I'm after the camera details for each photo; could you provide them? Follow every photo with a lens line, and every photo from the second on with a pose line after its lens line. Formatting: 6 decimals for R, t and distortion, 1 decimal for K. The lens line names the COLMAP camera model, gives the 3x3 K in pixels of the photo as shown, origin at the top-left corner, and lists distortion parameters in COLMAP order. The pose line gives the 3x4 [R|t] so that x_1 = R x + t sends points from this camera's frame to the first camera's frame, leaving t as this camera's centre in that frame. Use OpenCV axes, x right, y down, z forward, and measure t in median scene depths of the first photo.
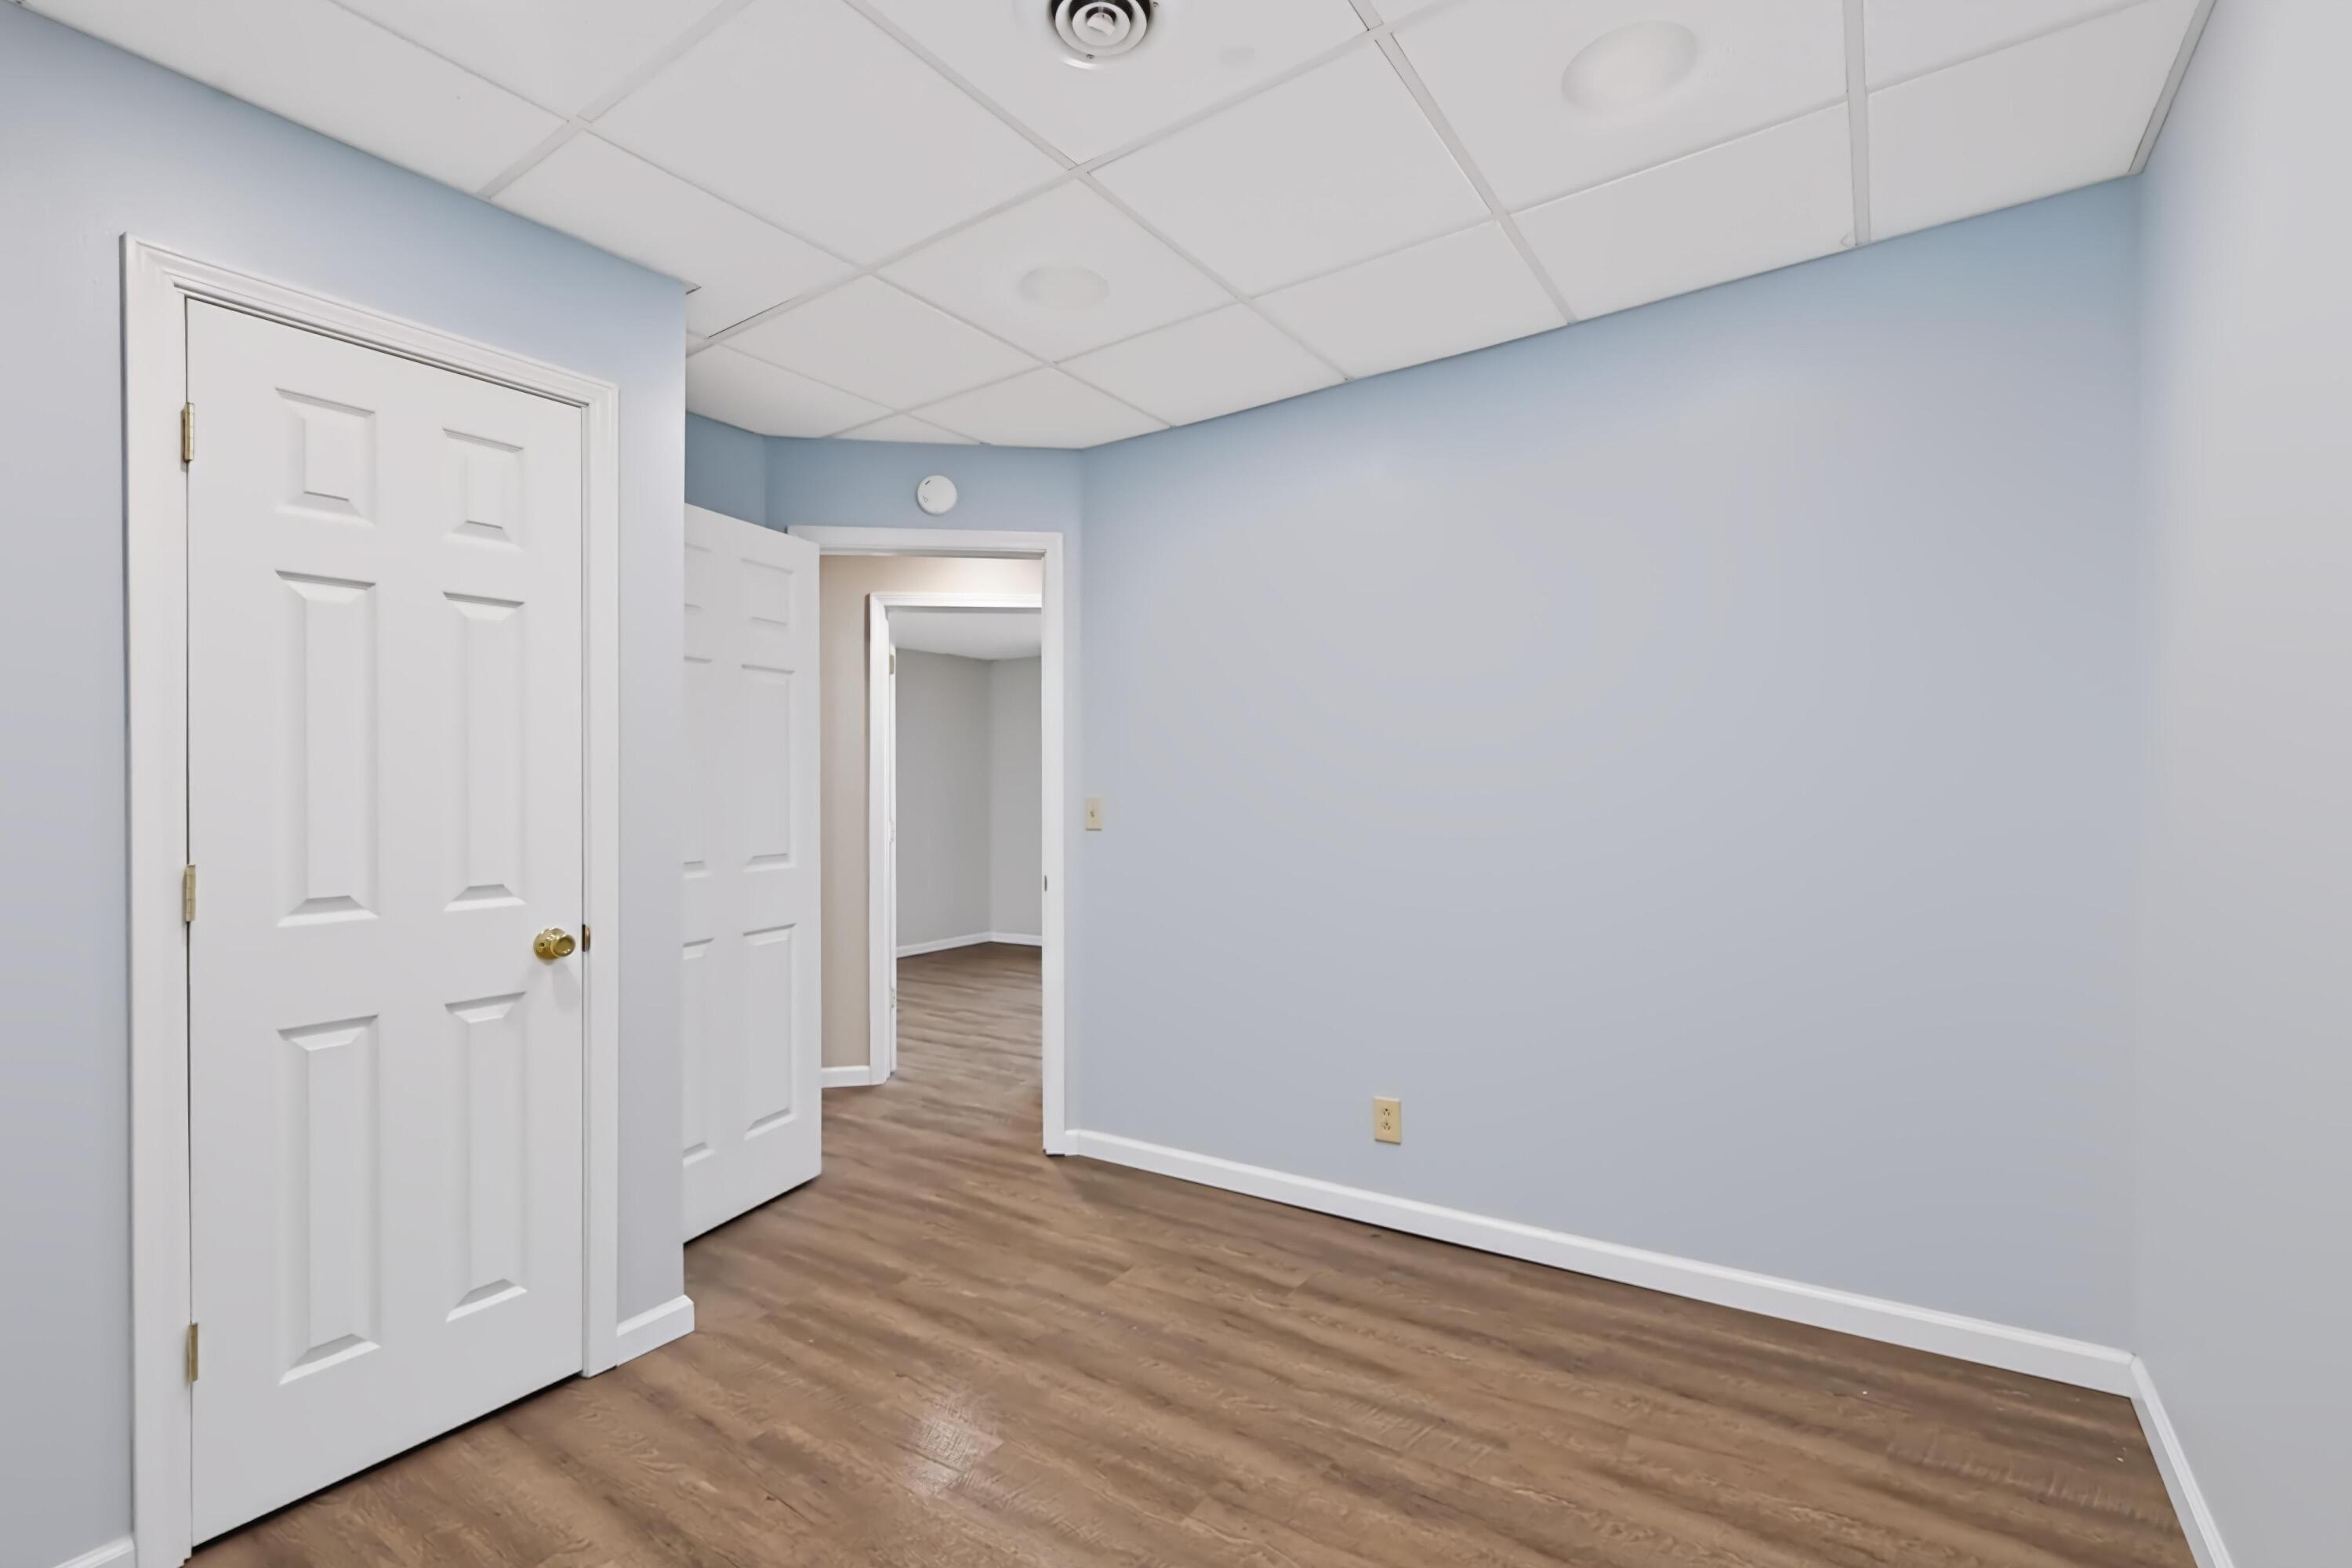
lens RADIAL K [[1019.0, 0, 1189.5], [0, 1019.0, 793.5], [0, 0, 1]] dist [0.002822, 0.000469]
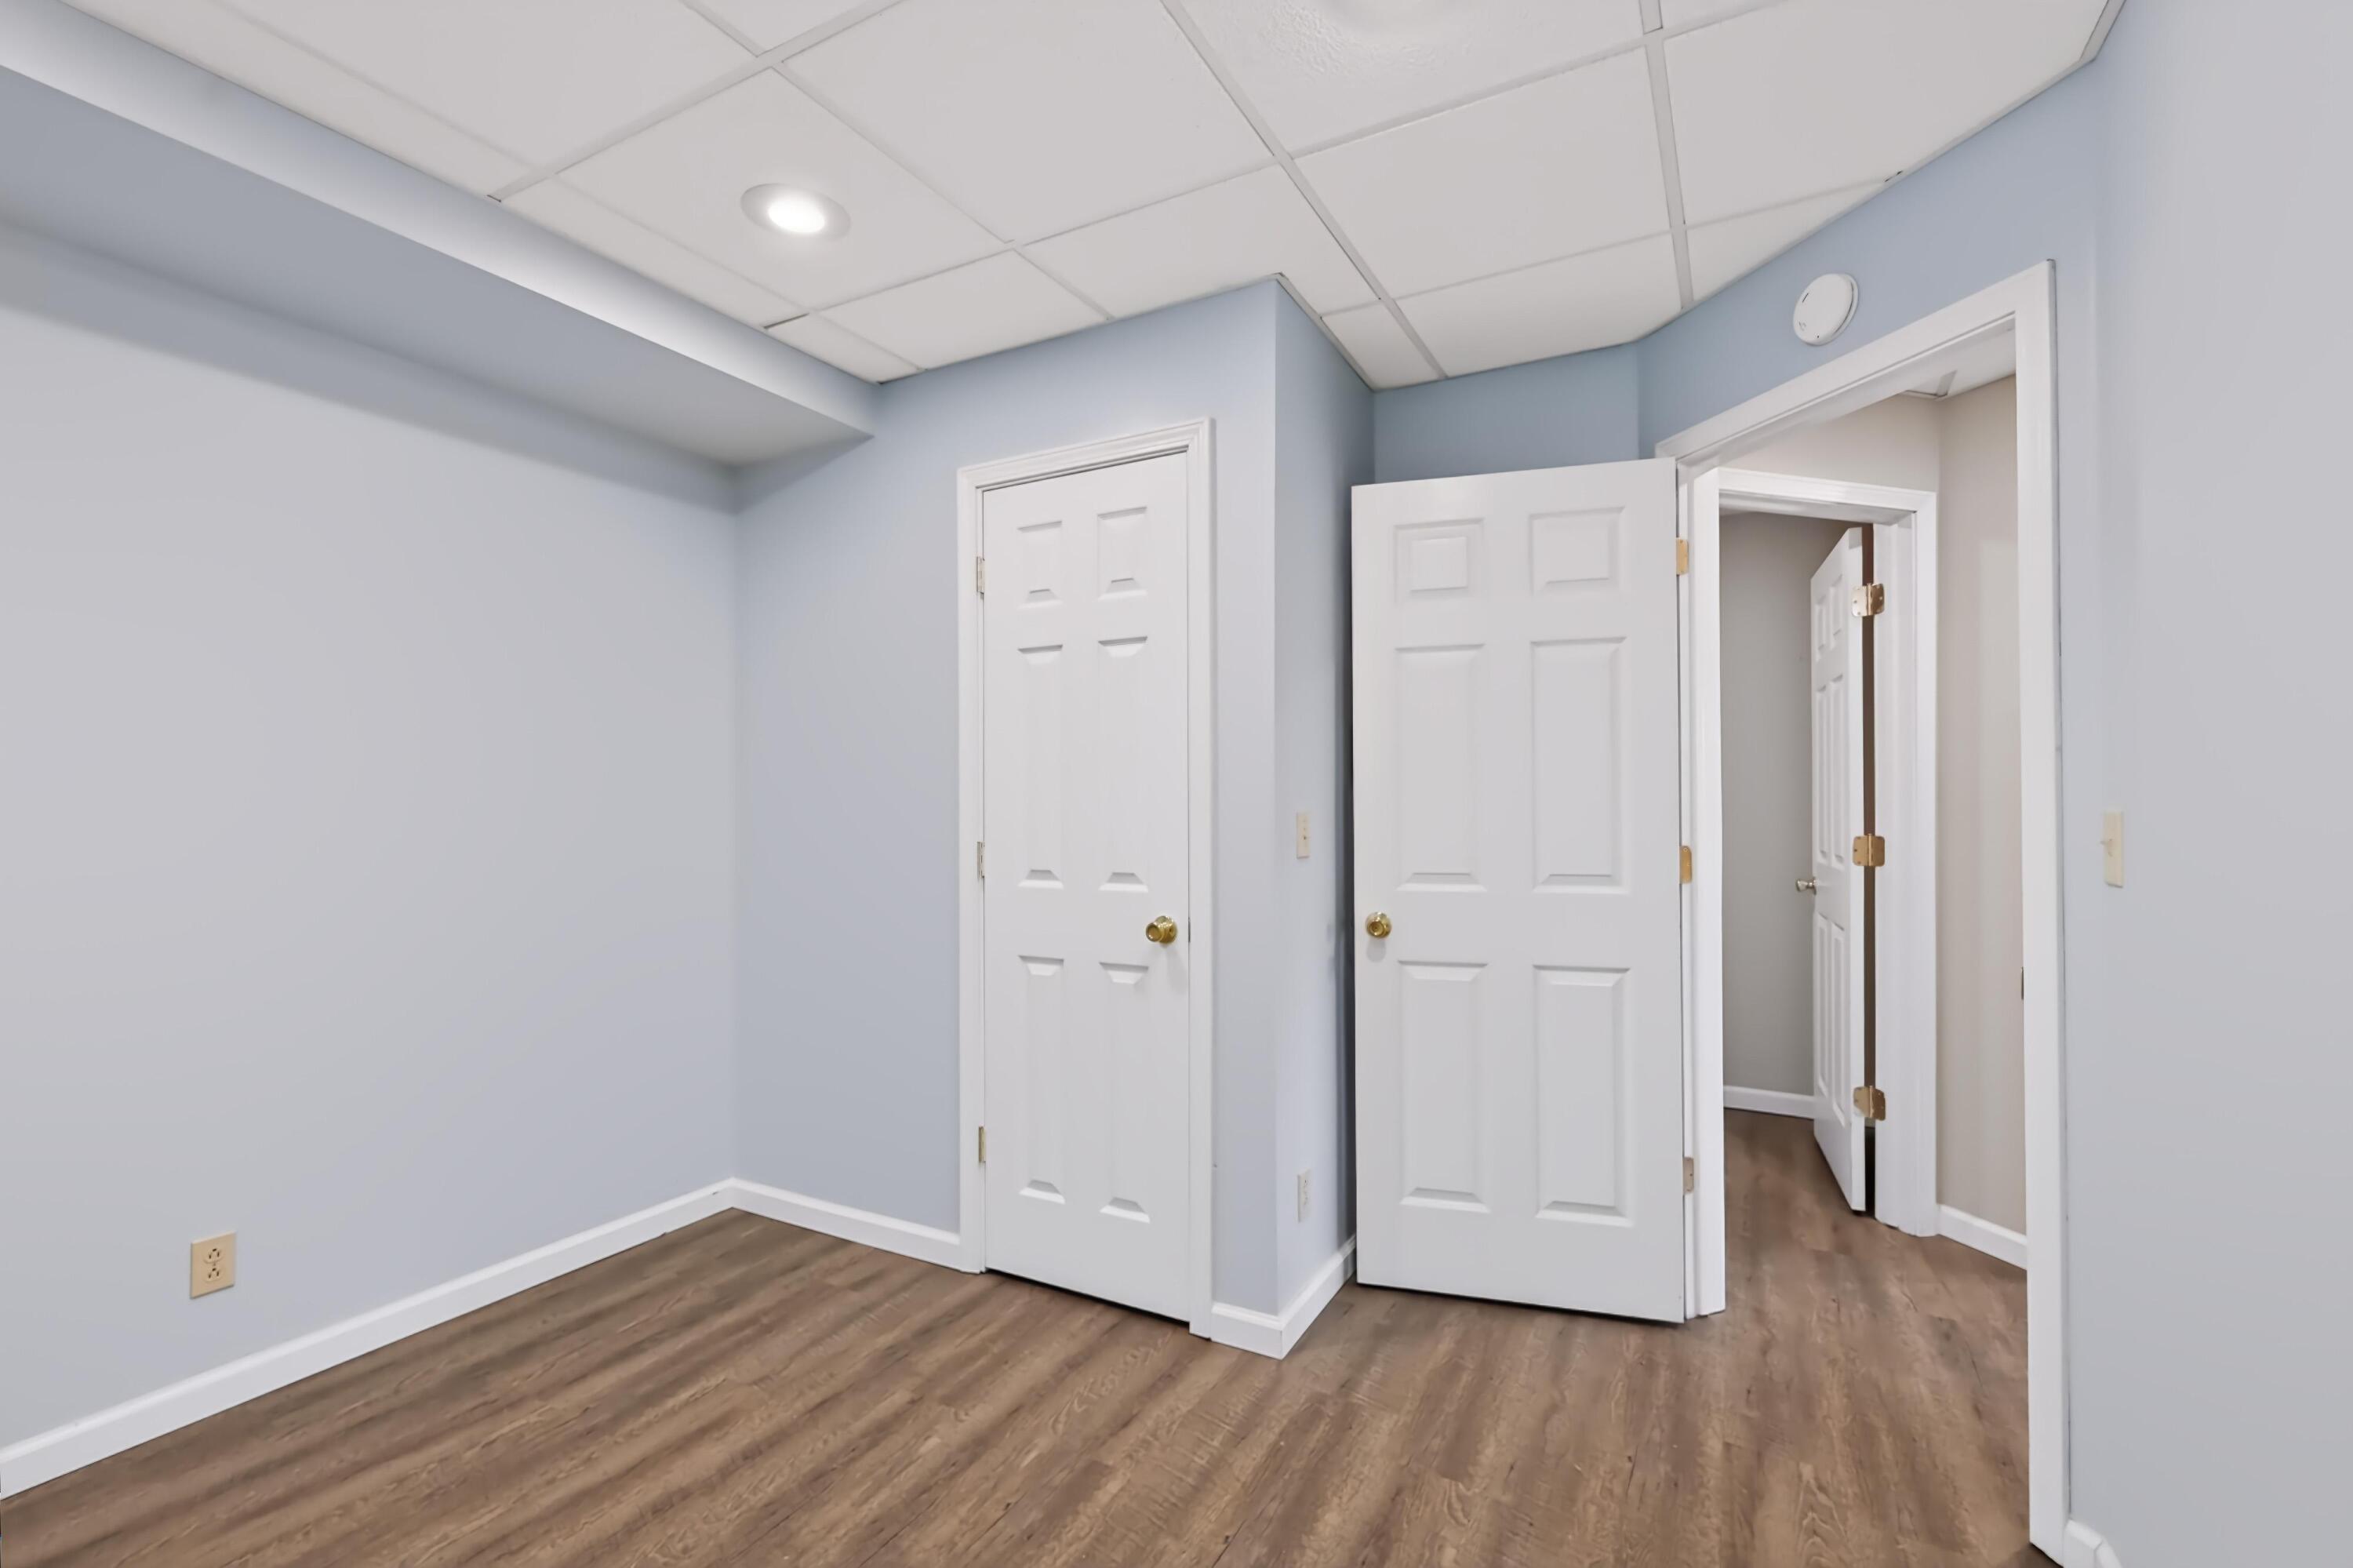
lens RADIAL K [[1019.4, 0, 1197.4], [0, 1019.4, 776.0], [0, 0, 1]] dist [0.002822, 0.000469]
pose [[0.098476, -0.007329, -0.995112, 0.503631], [0.001265, 0.999973, -0.007239, -0.016461], [0.995139, -0.000546, 0.098482, 0.895752]]
